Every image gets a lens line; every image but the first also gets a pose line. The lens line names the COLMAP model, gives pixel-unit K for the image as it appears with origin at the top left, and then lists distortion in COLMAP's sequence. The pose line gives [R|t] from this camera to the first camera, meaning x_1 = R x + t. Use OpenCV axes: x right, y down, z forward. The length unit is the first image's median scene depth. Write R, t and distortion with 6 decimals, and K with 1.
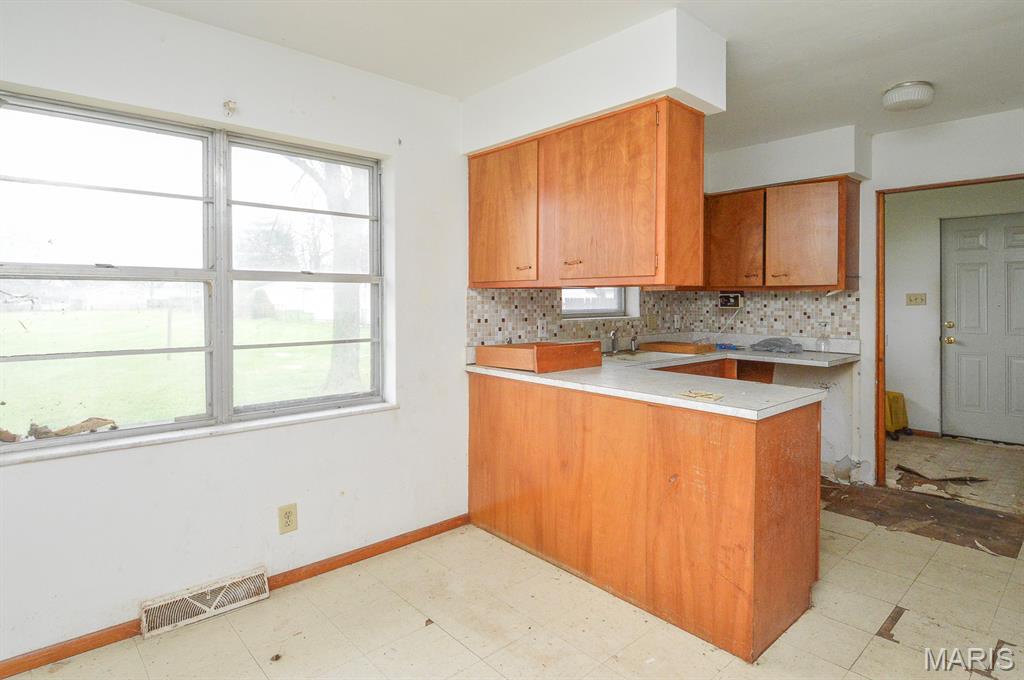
lens RADIAL K [[528.4, 0, 512.0], [0, 528.4, 340.0], [0, 0, 1]] dist [0.020615, -0.028488]
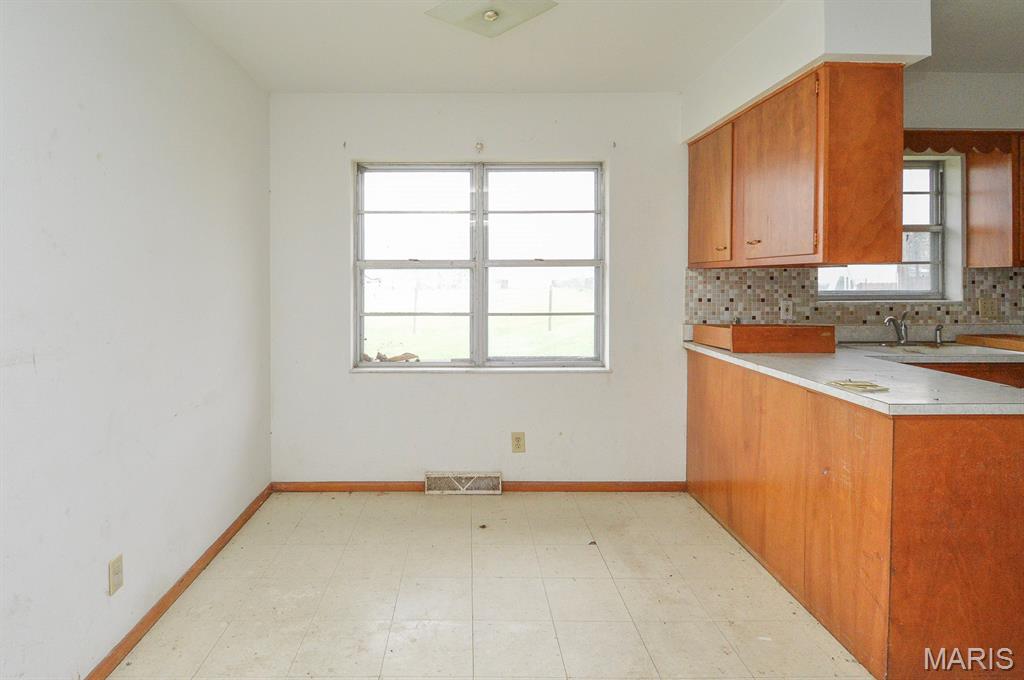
lens RADIAL K [[548.1, 0, 512.0], [0, 548.1, 340.0], [0, 0, 1]] dist [0.018078, -0.031288]
pose [[0.771301, 0.066067, -0.633032, 0.392409], [-0.044639, 0.997764, 0.049743, 0.005583], [0.634903, -0.010109, 0.772526, -0.081687]]
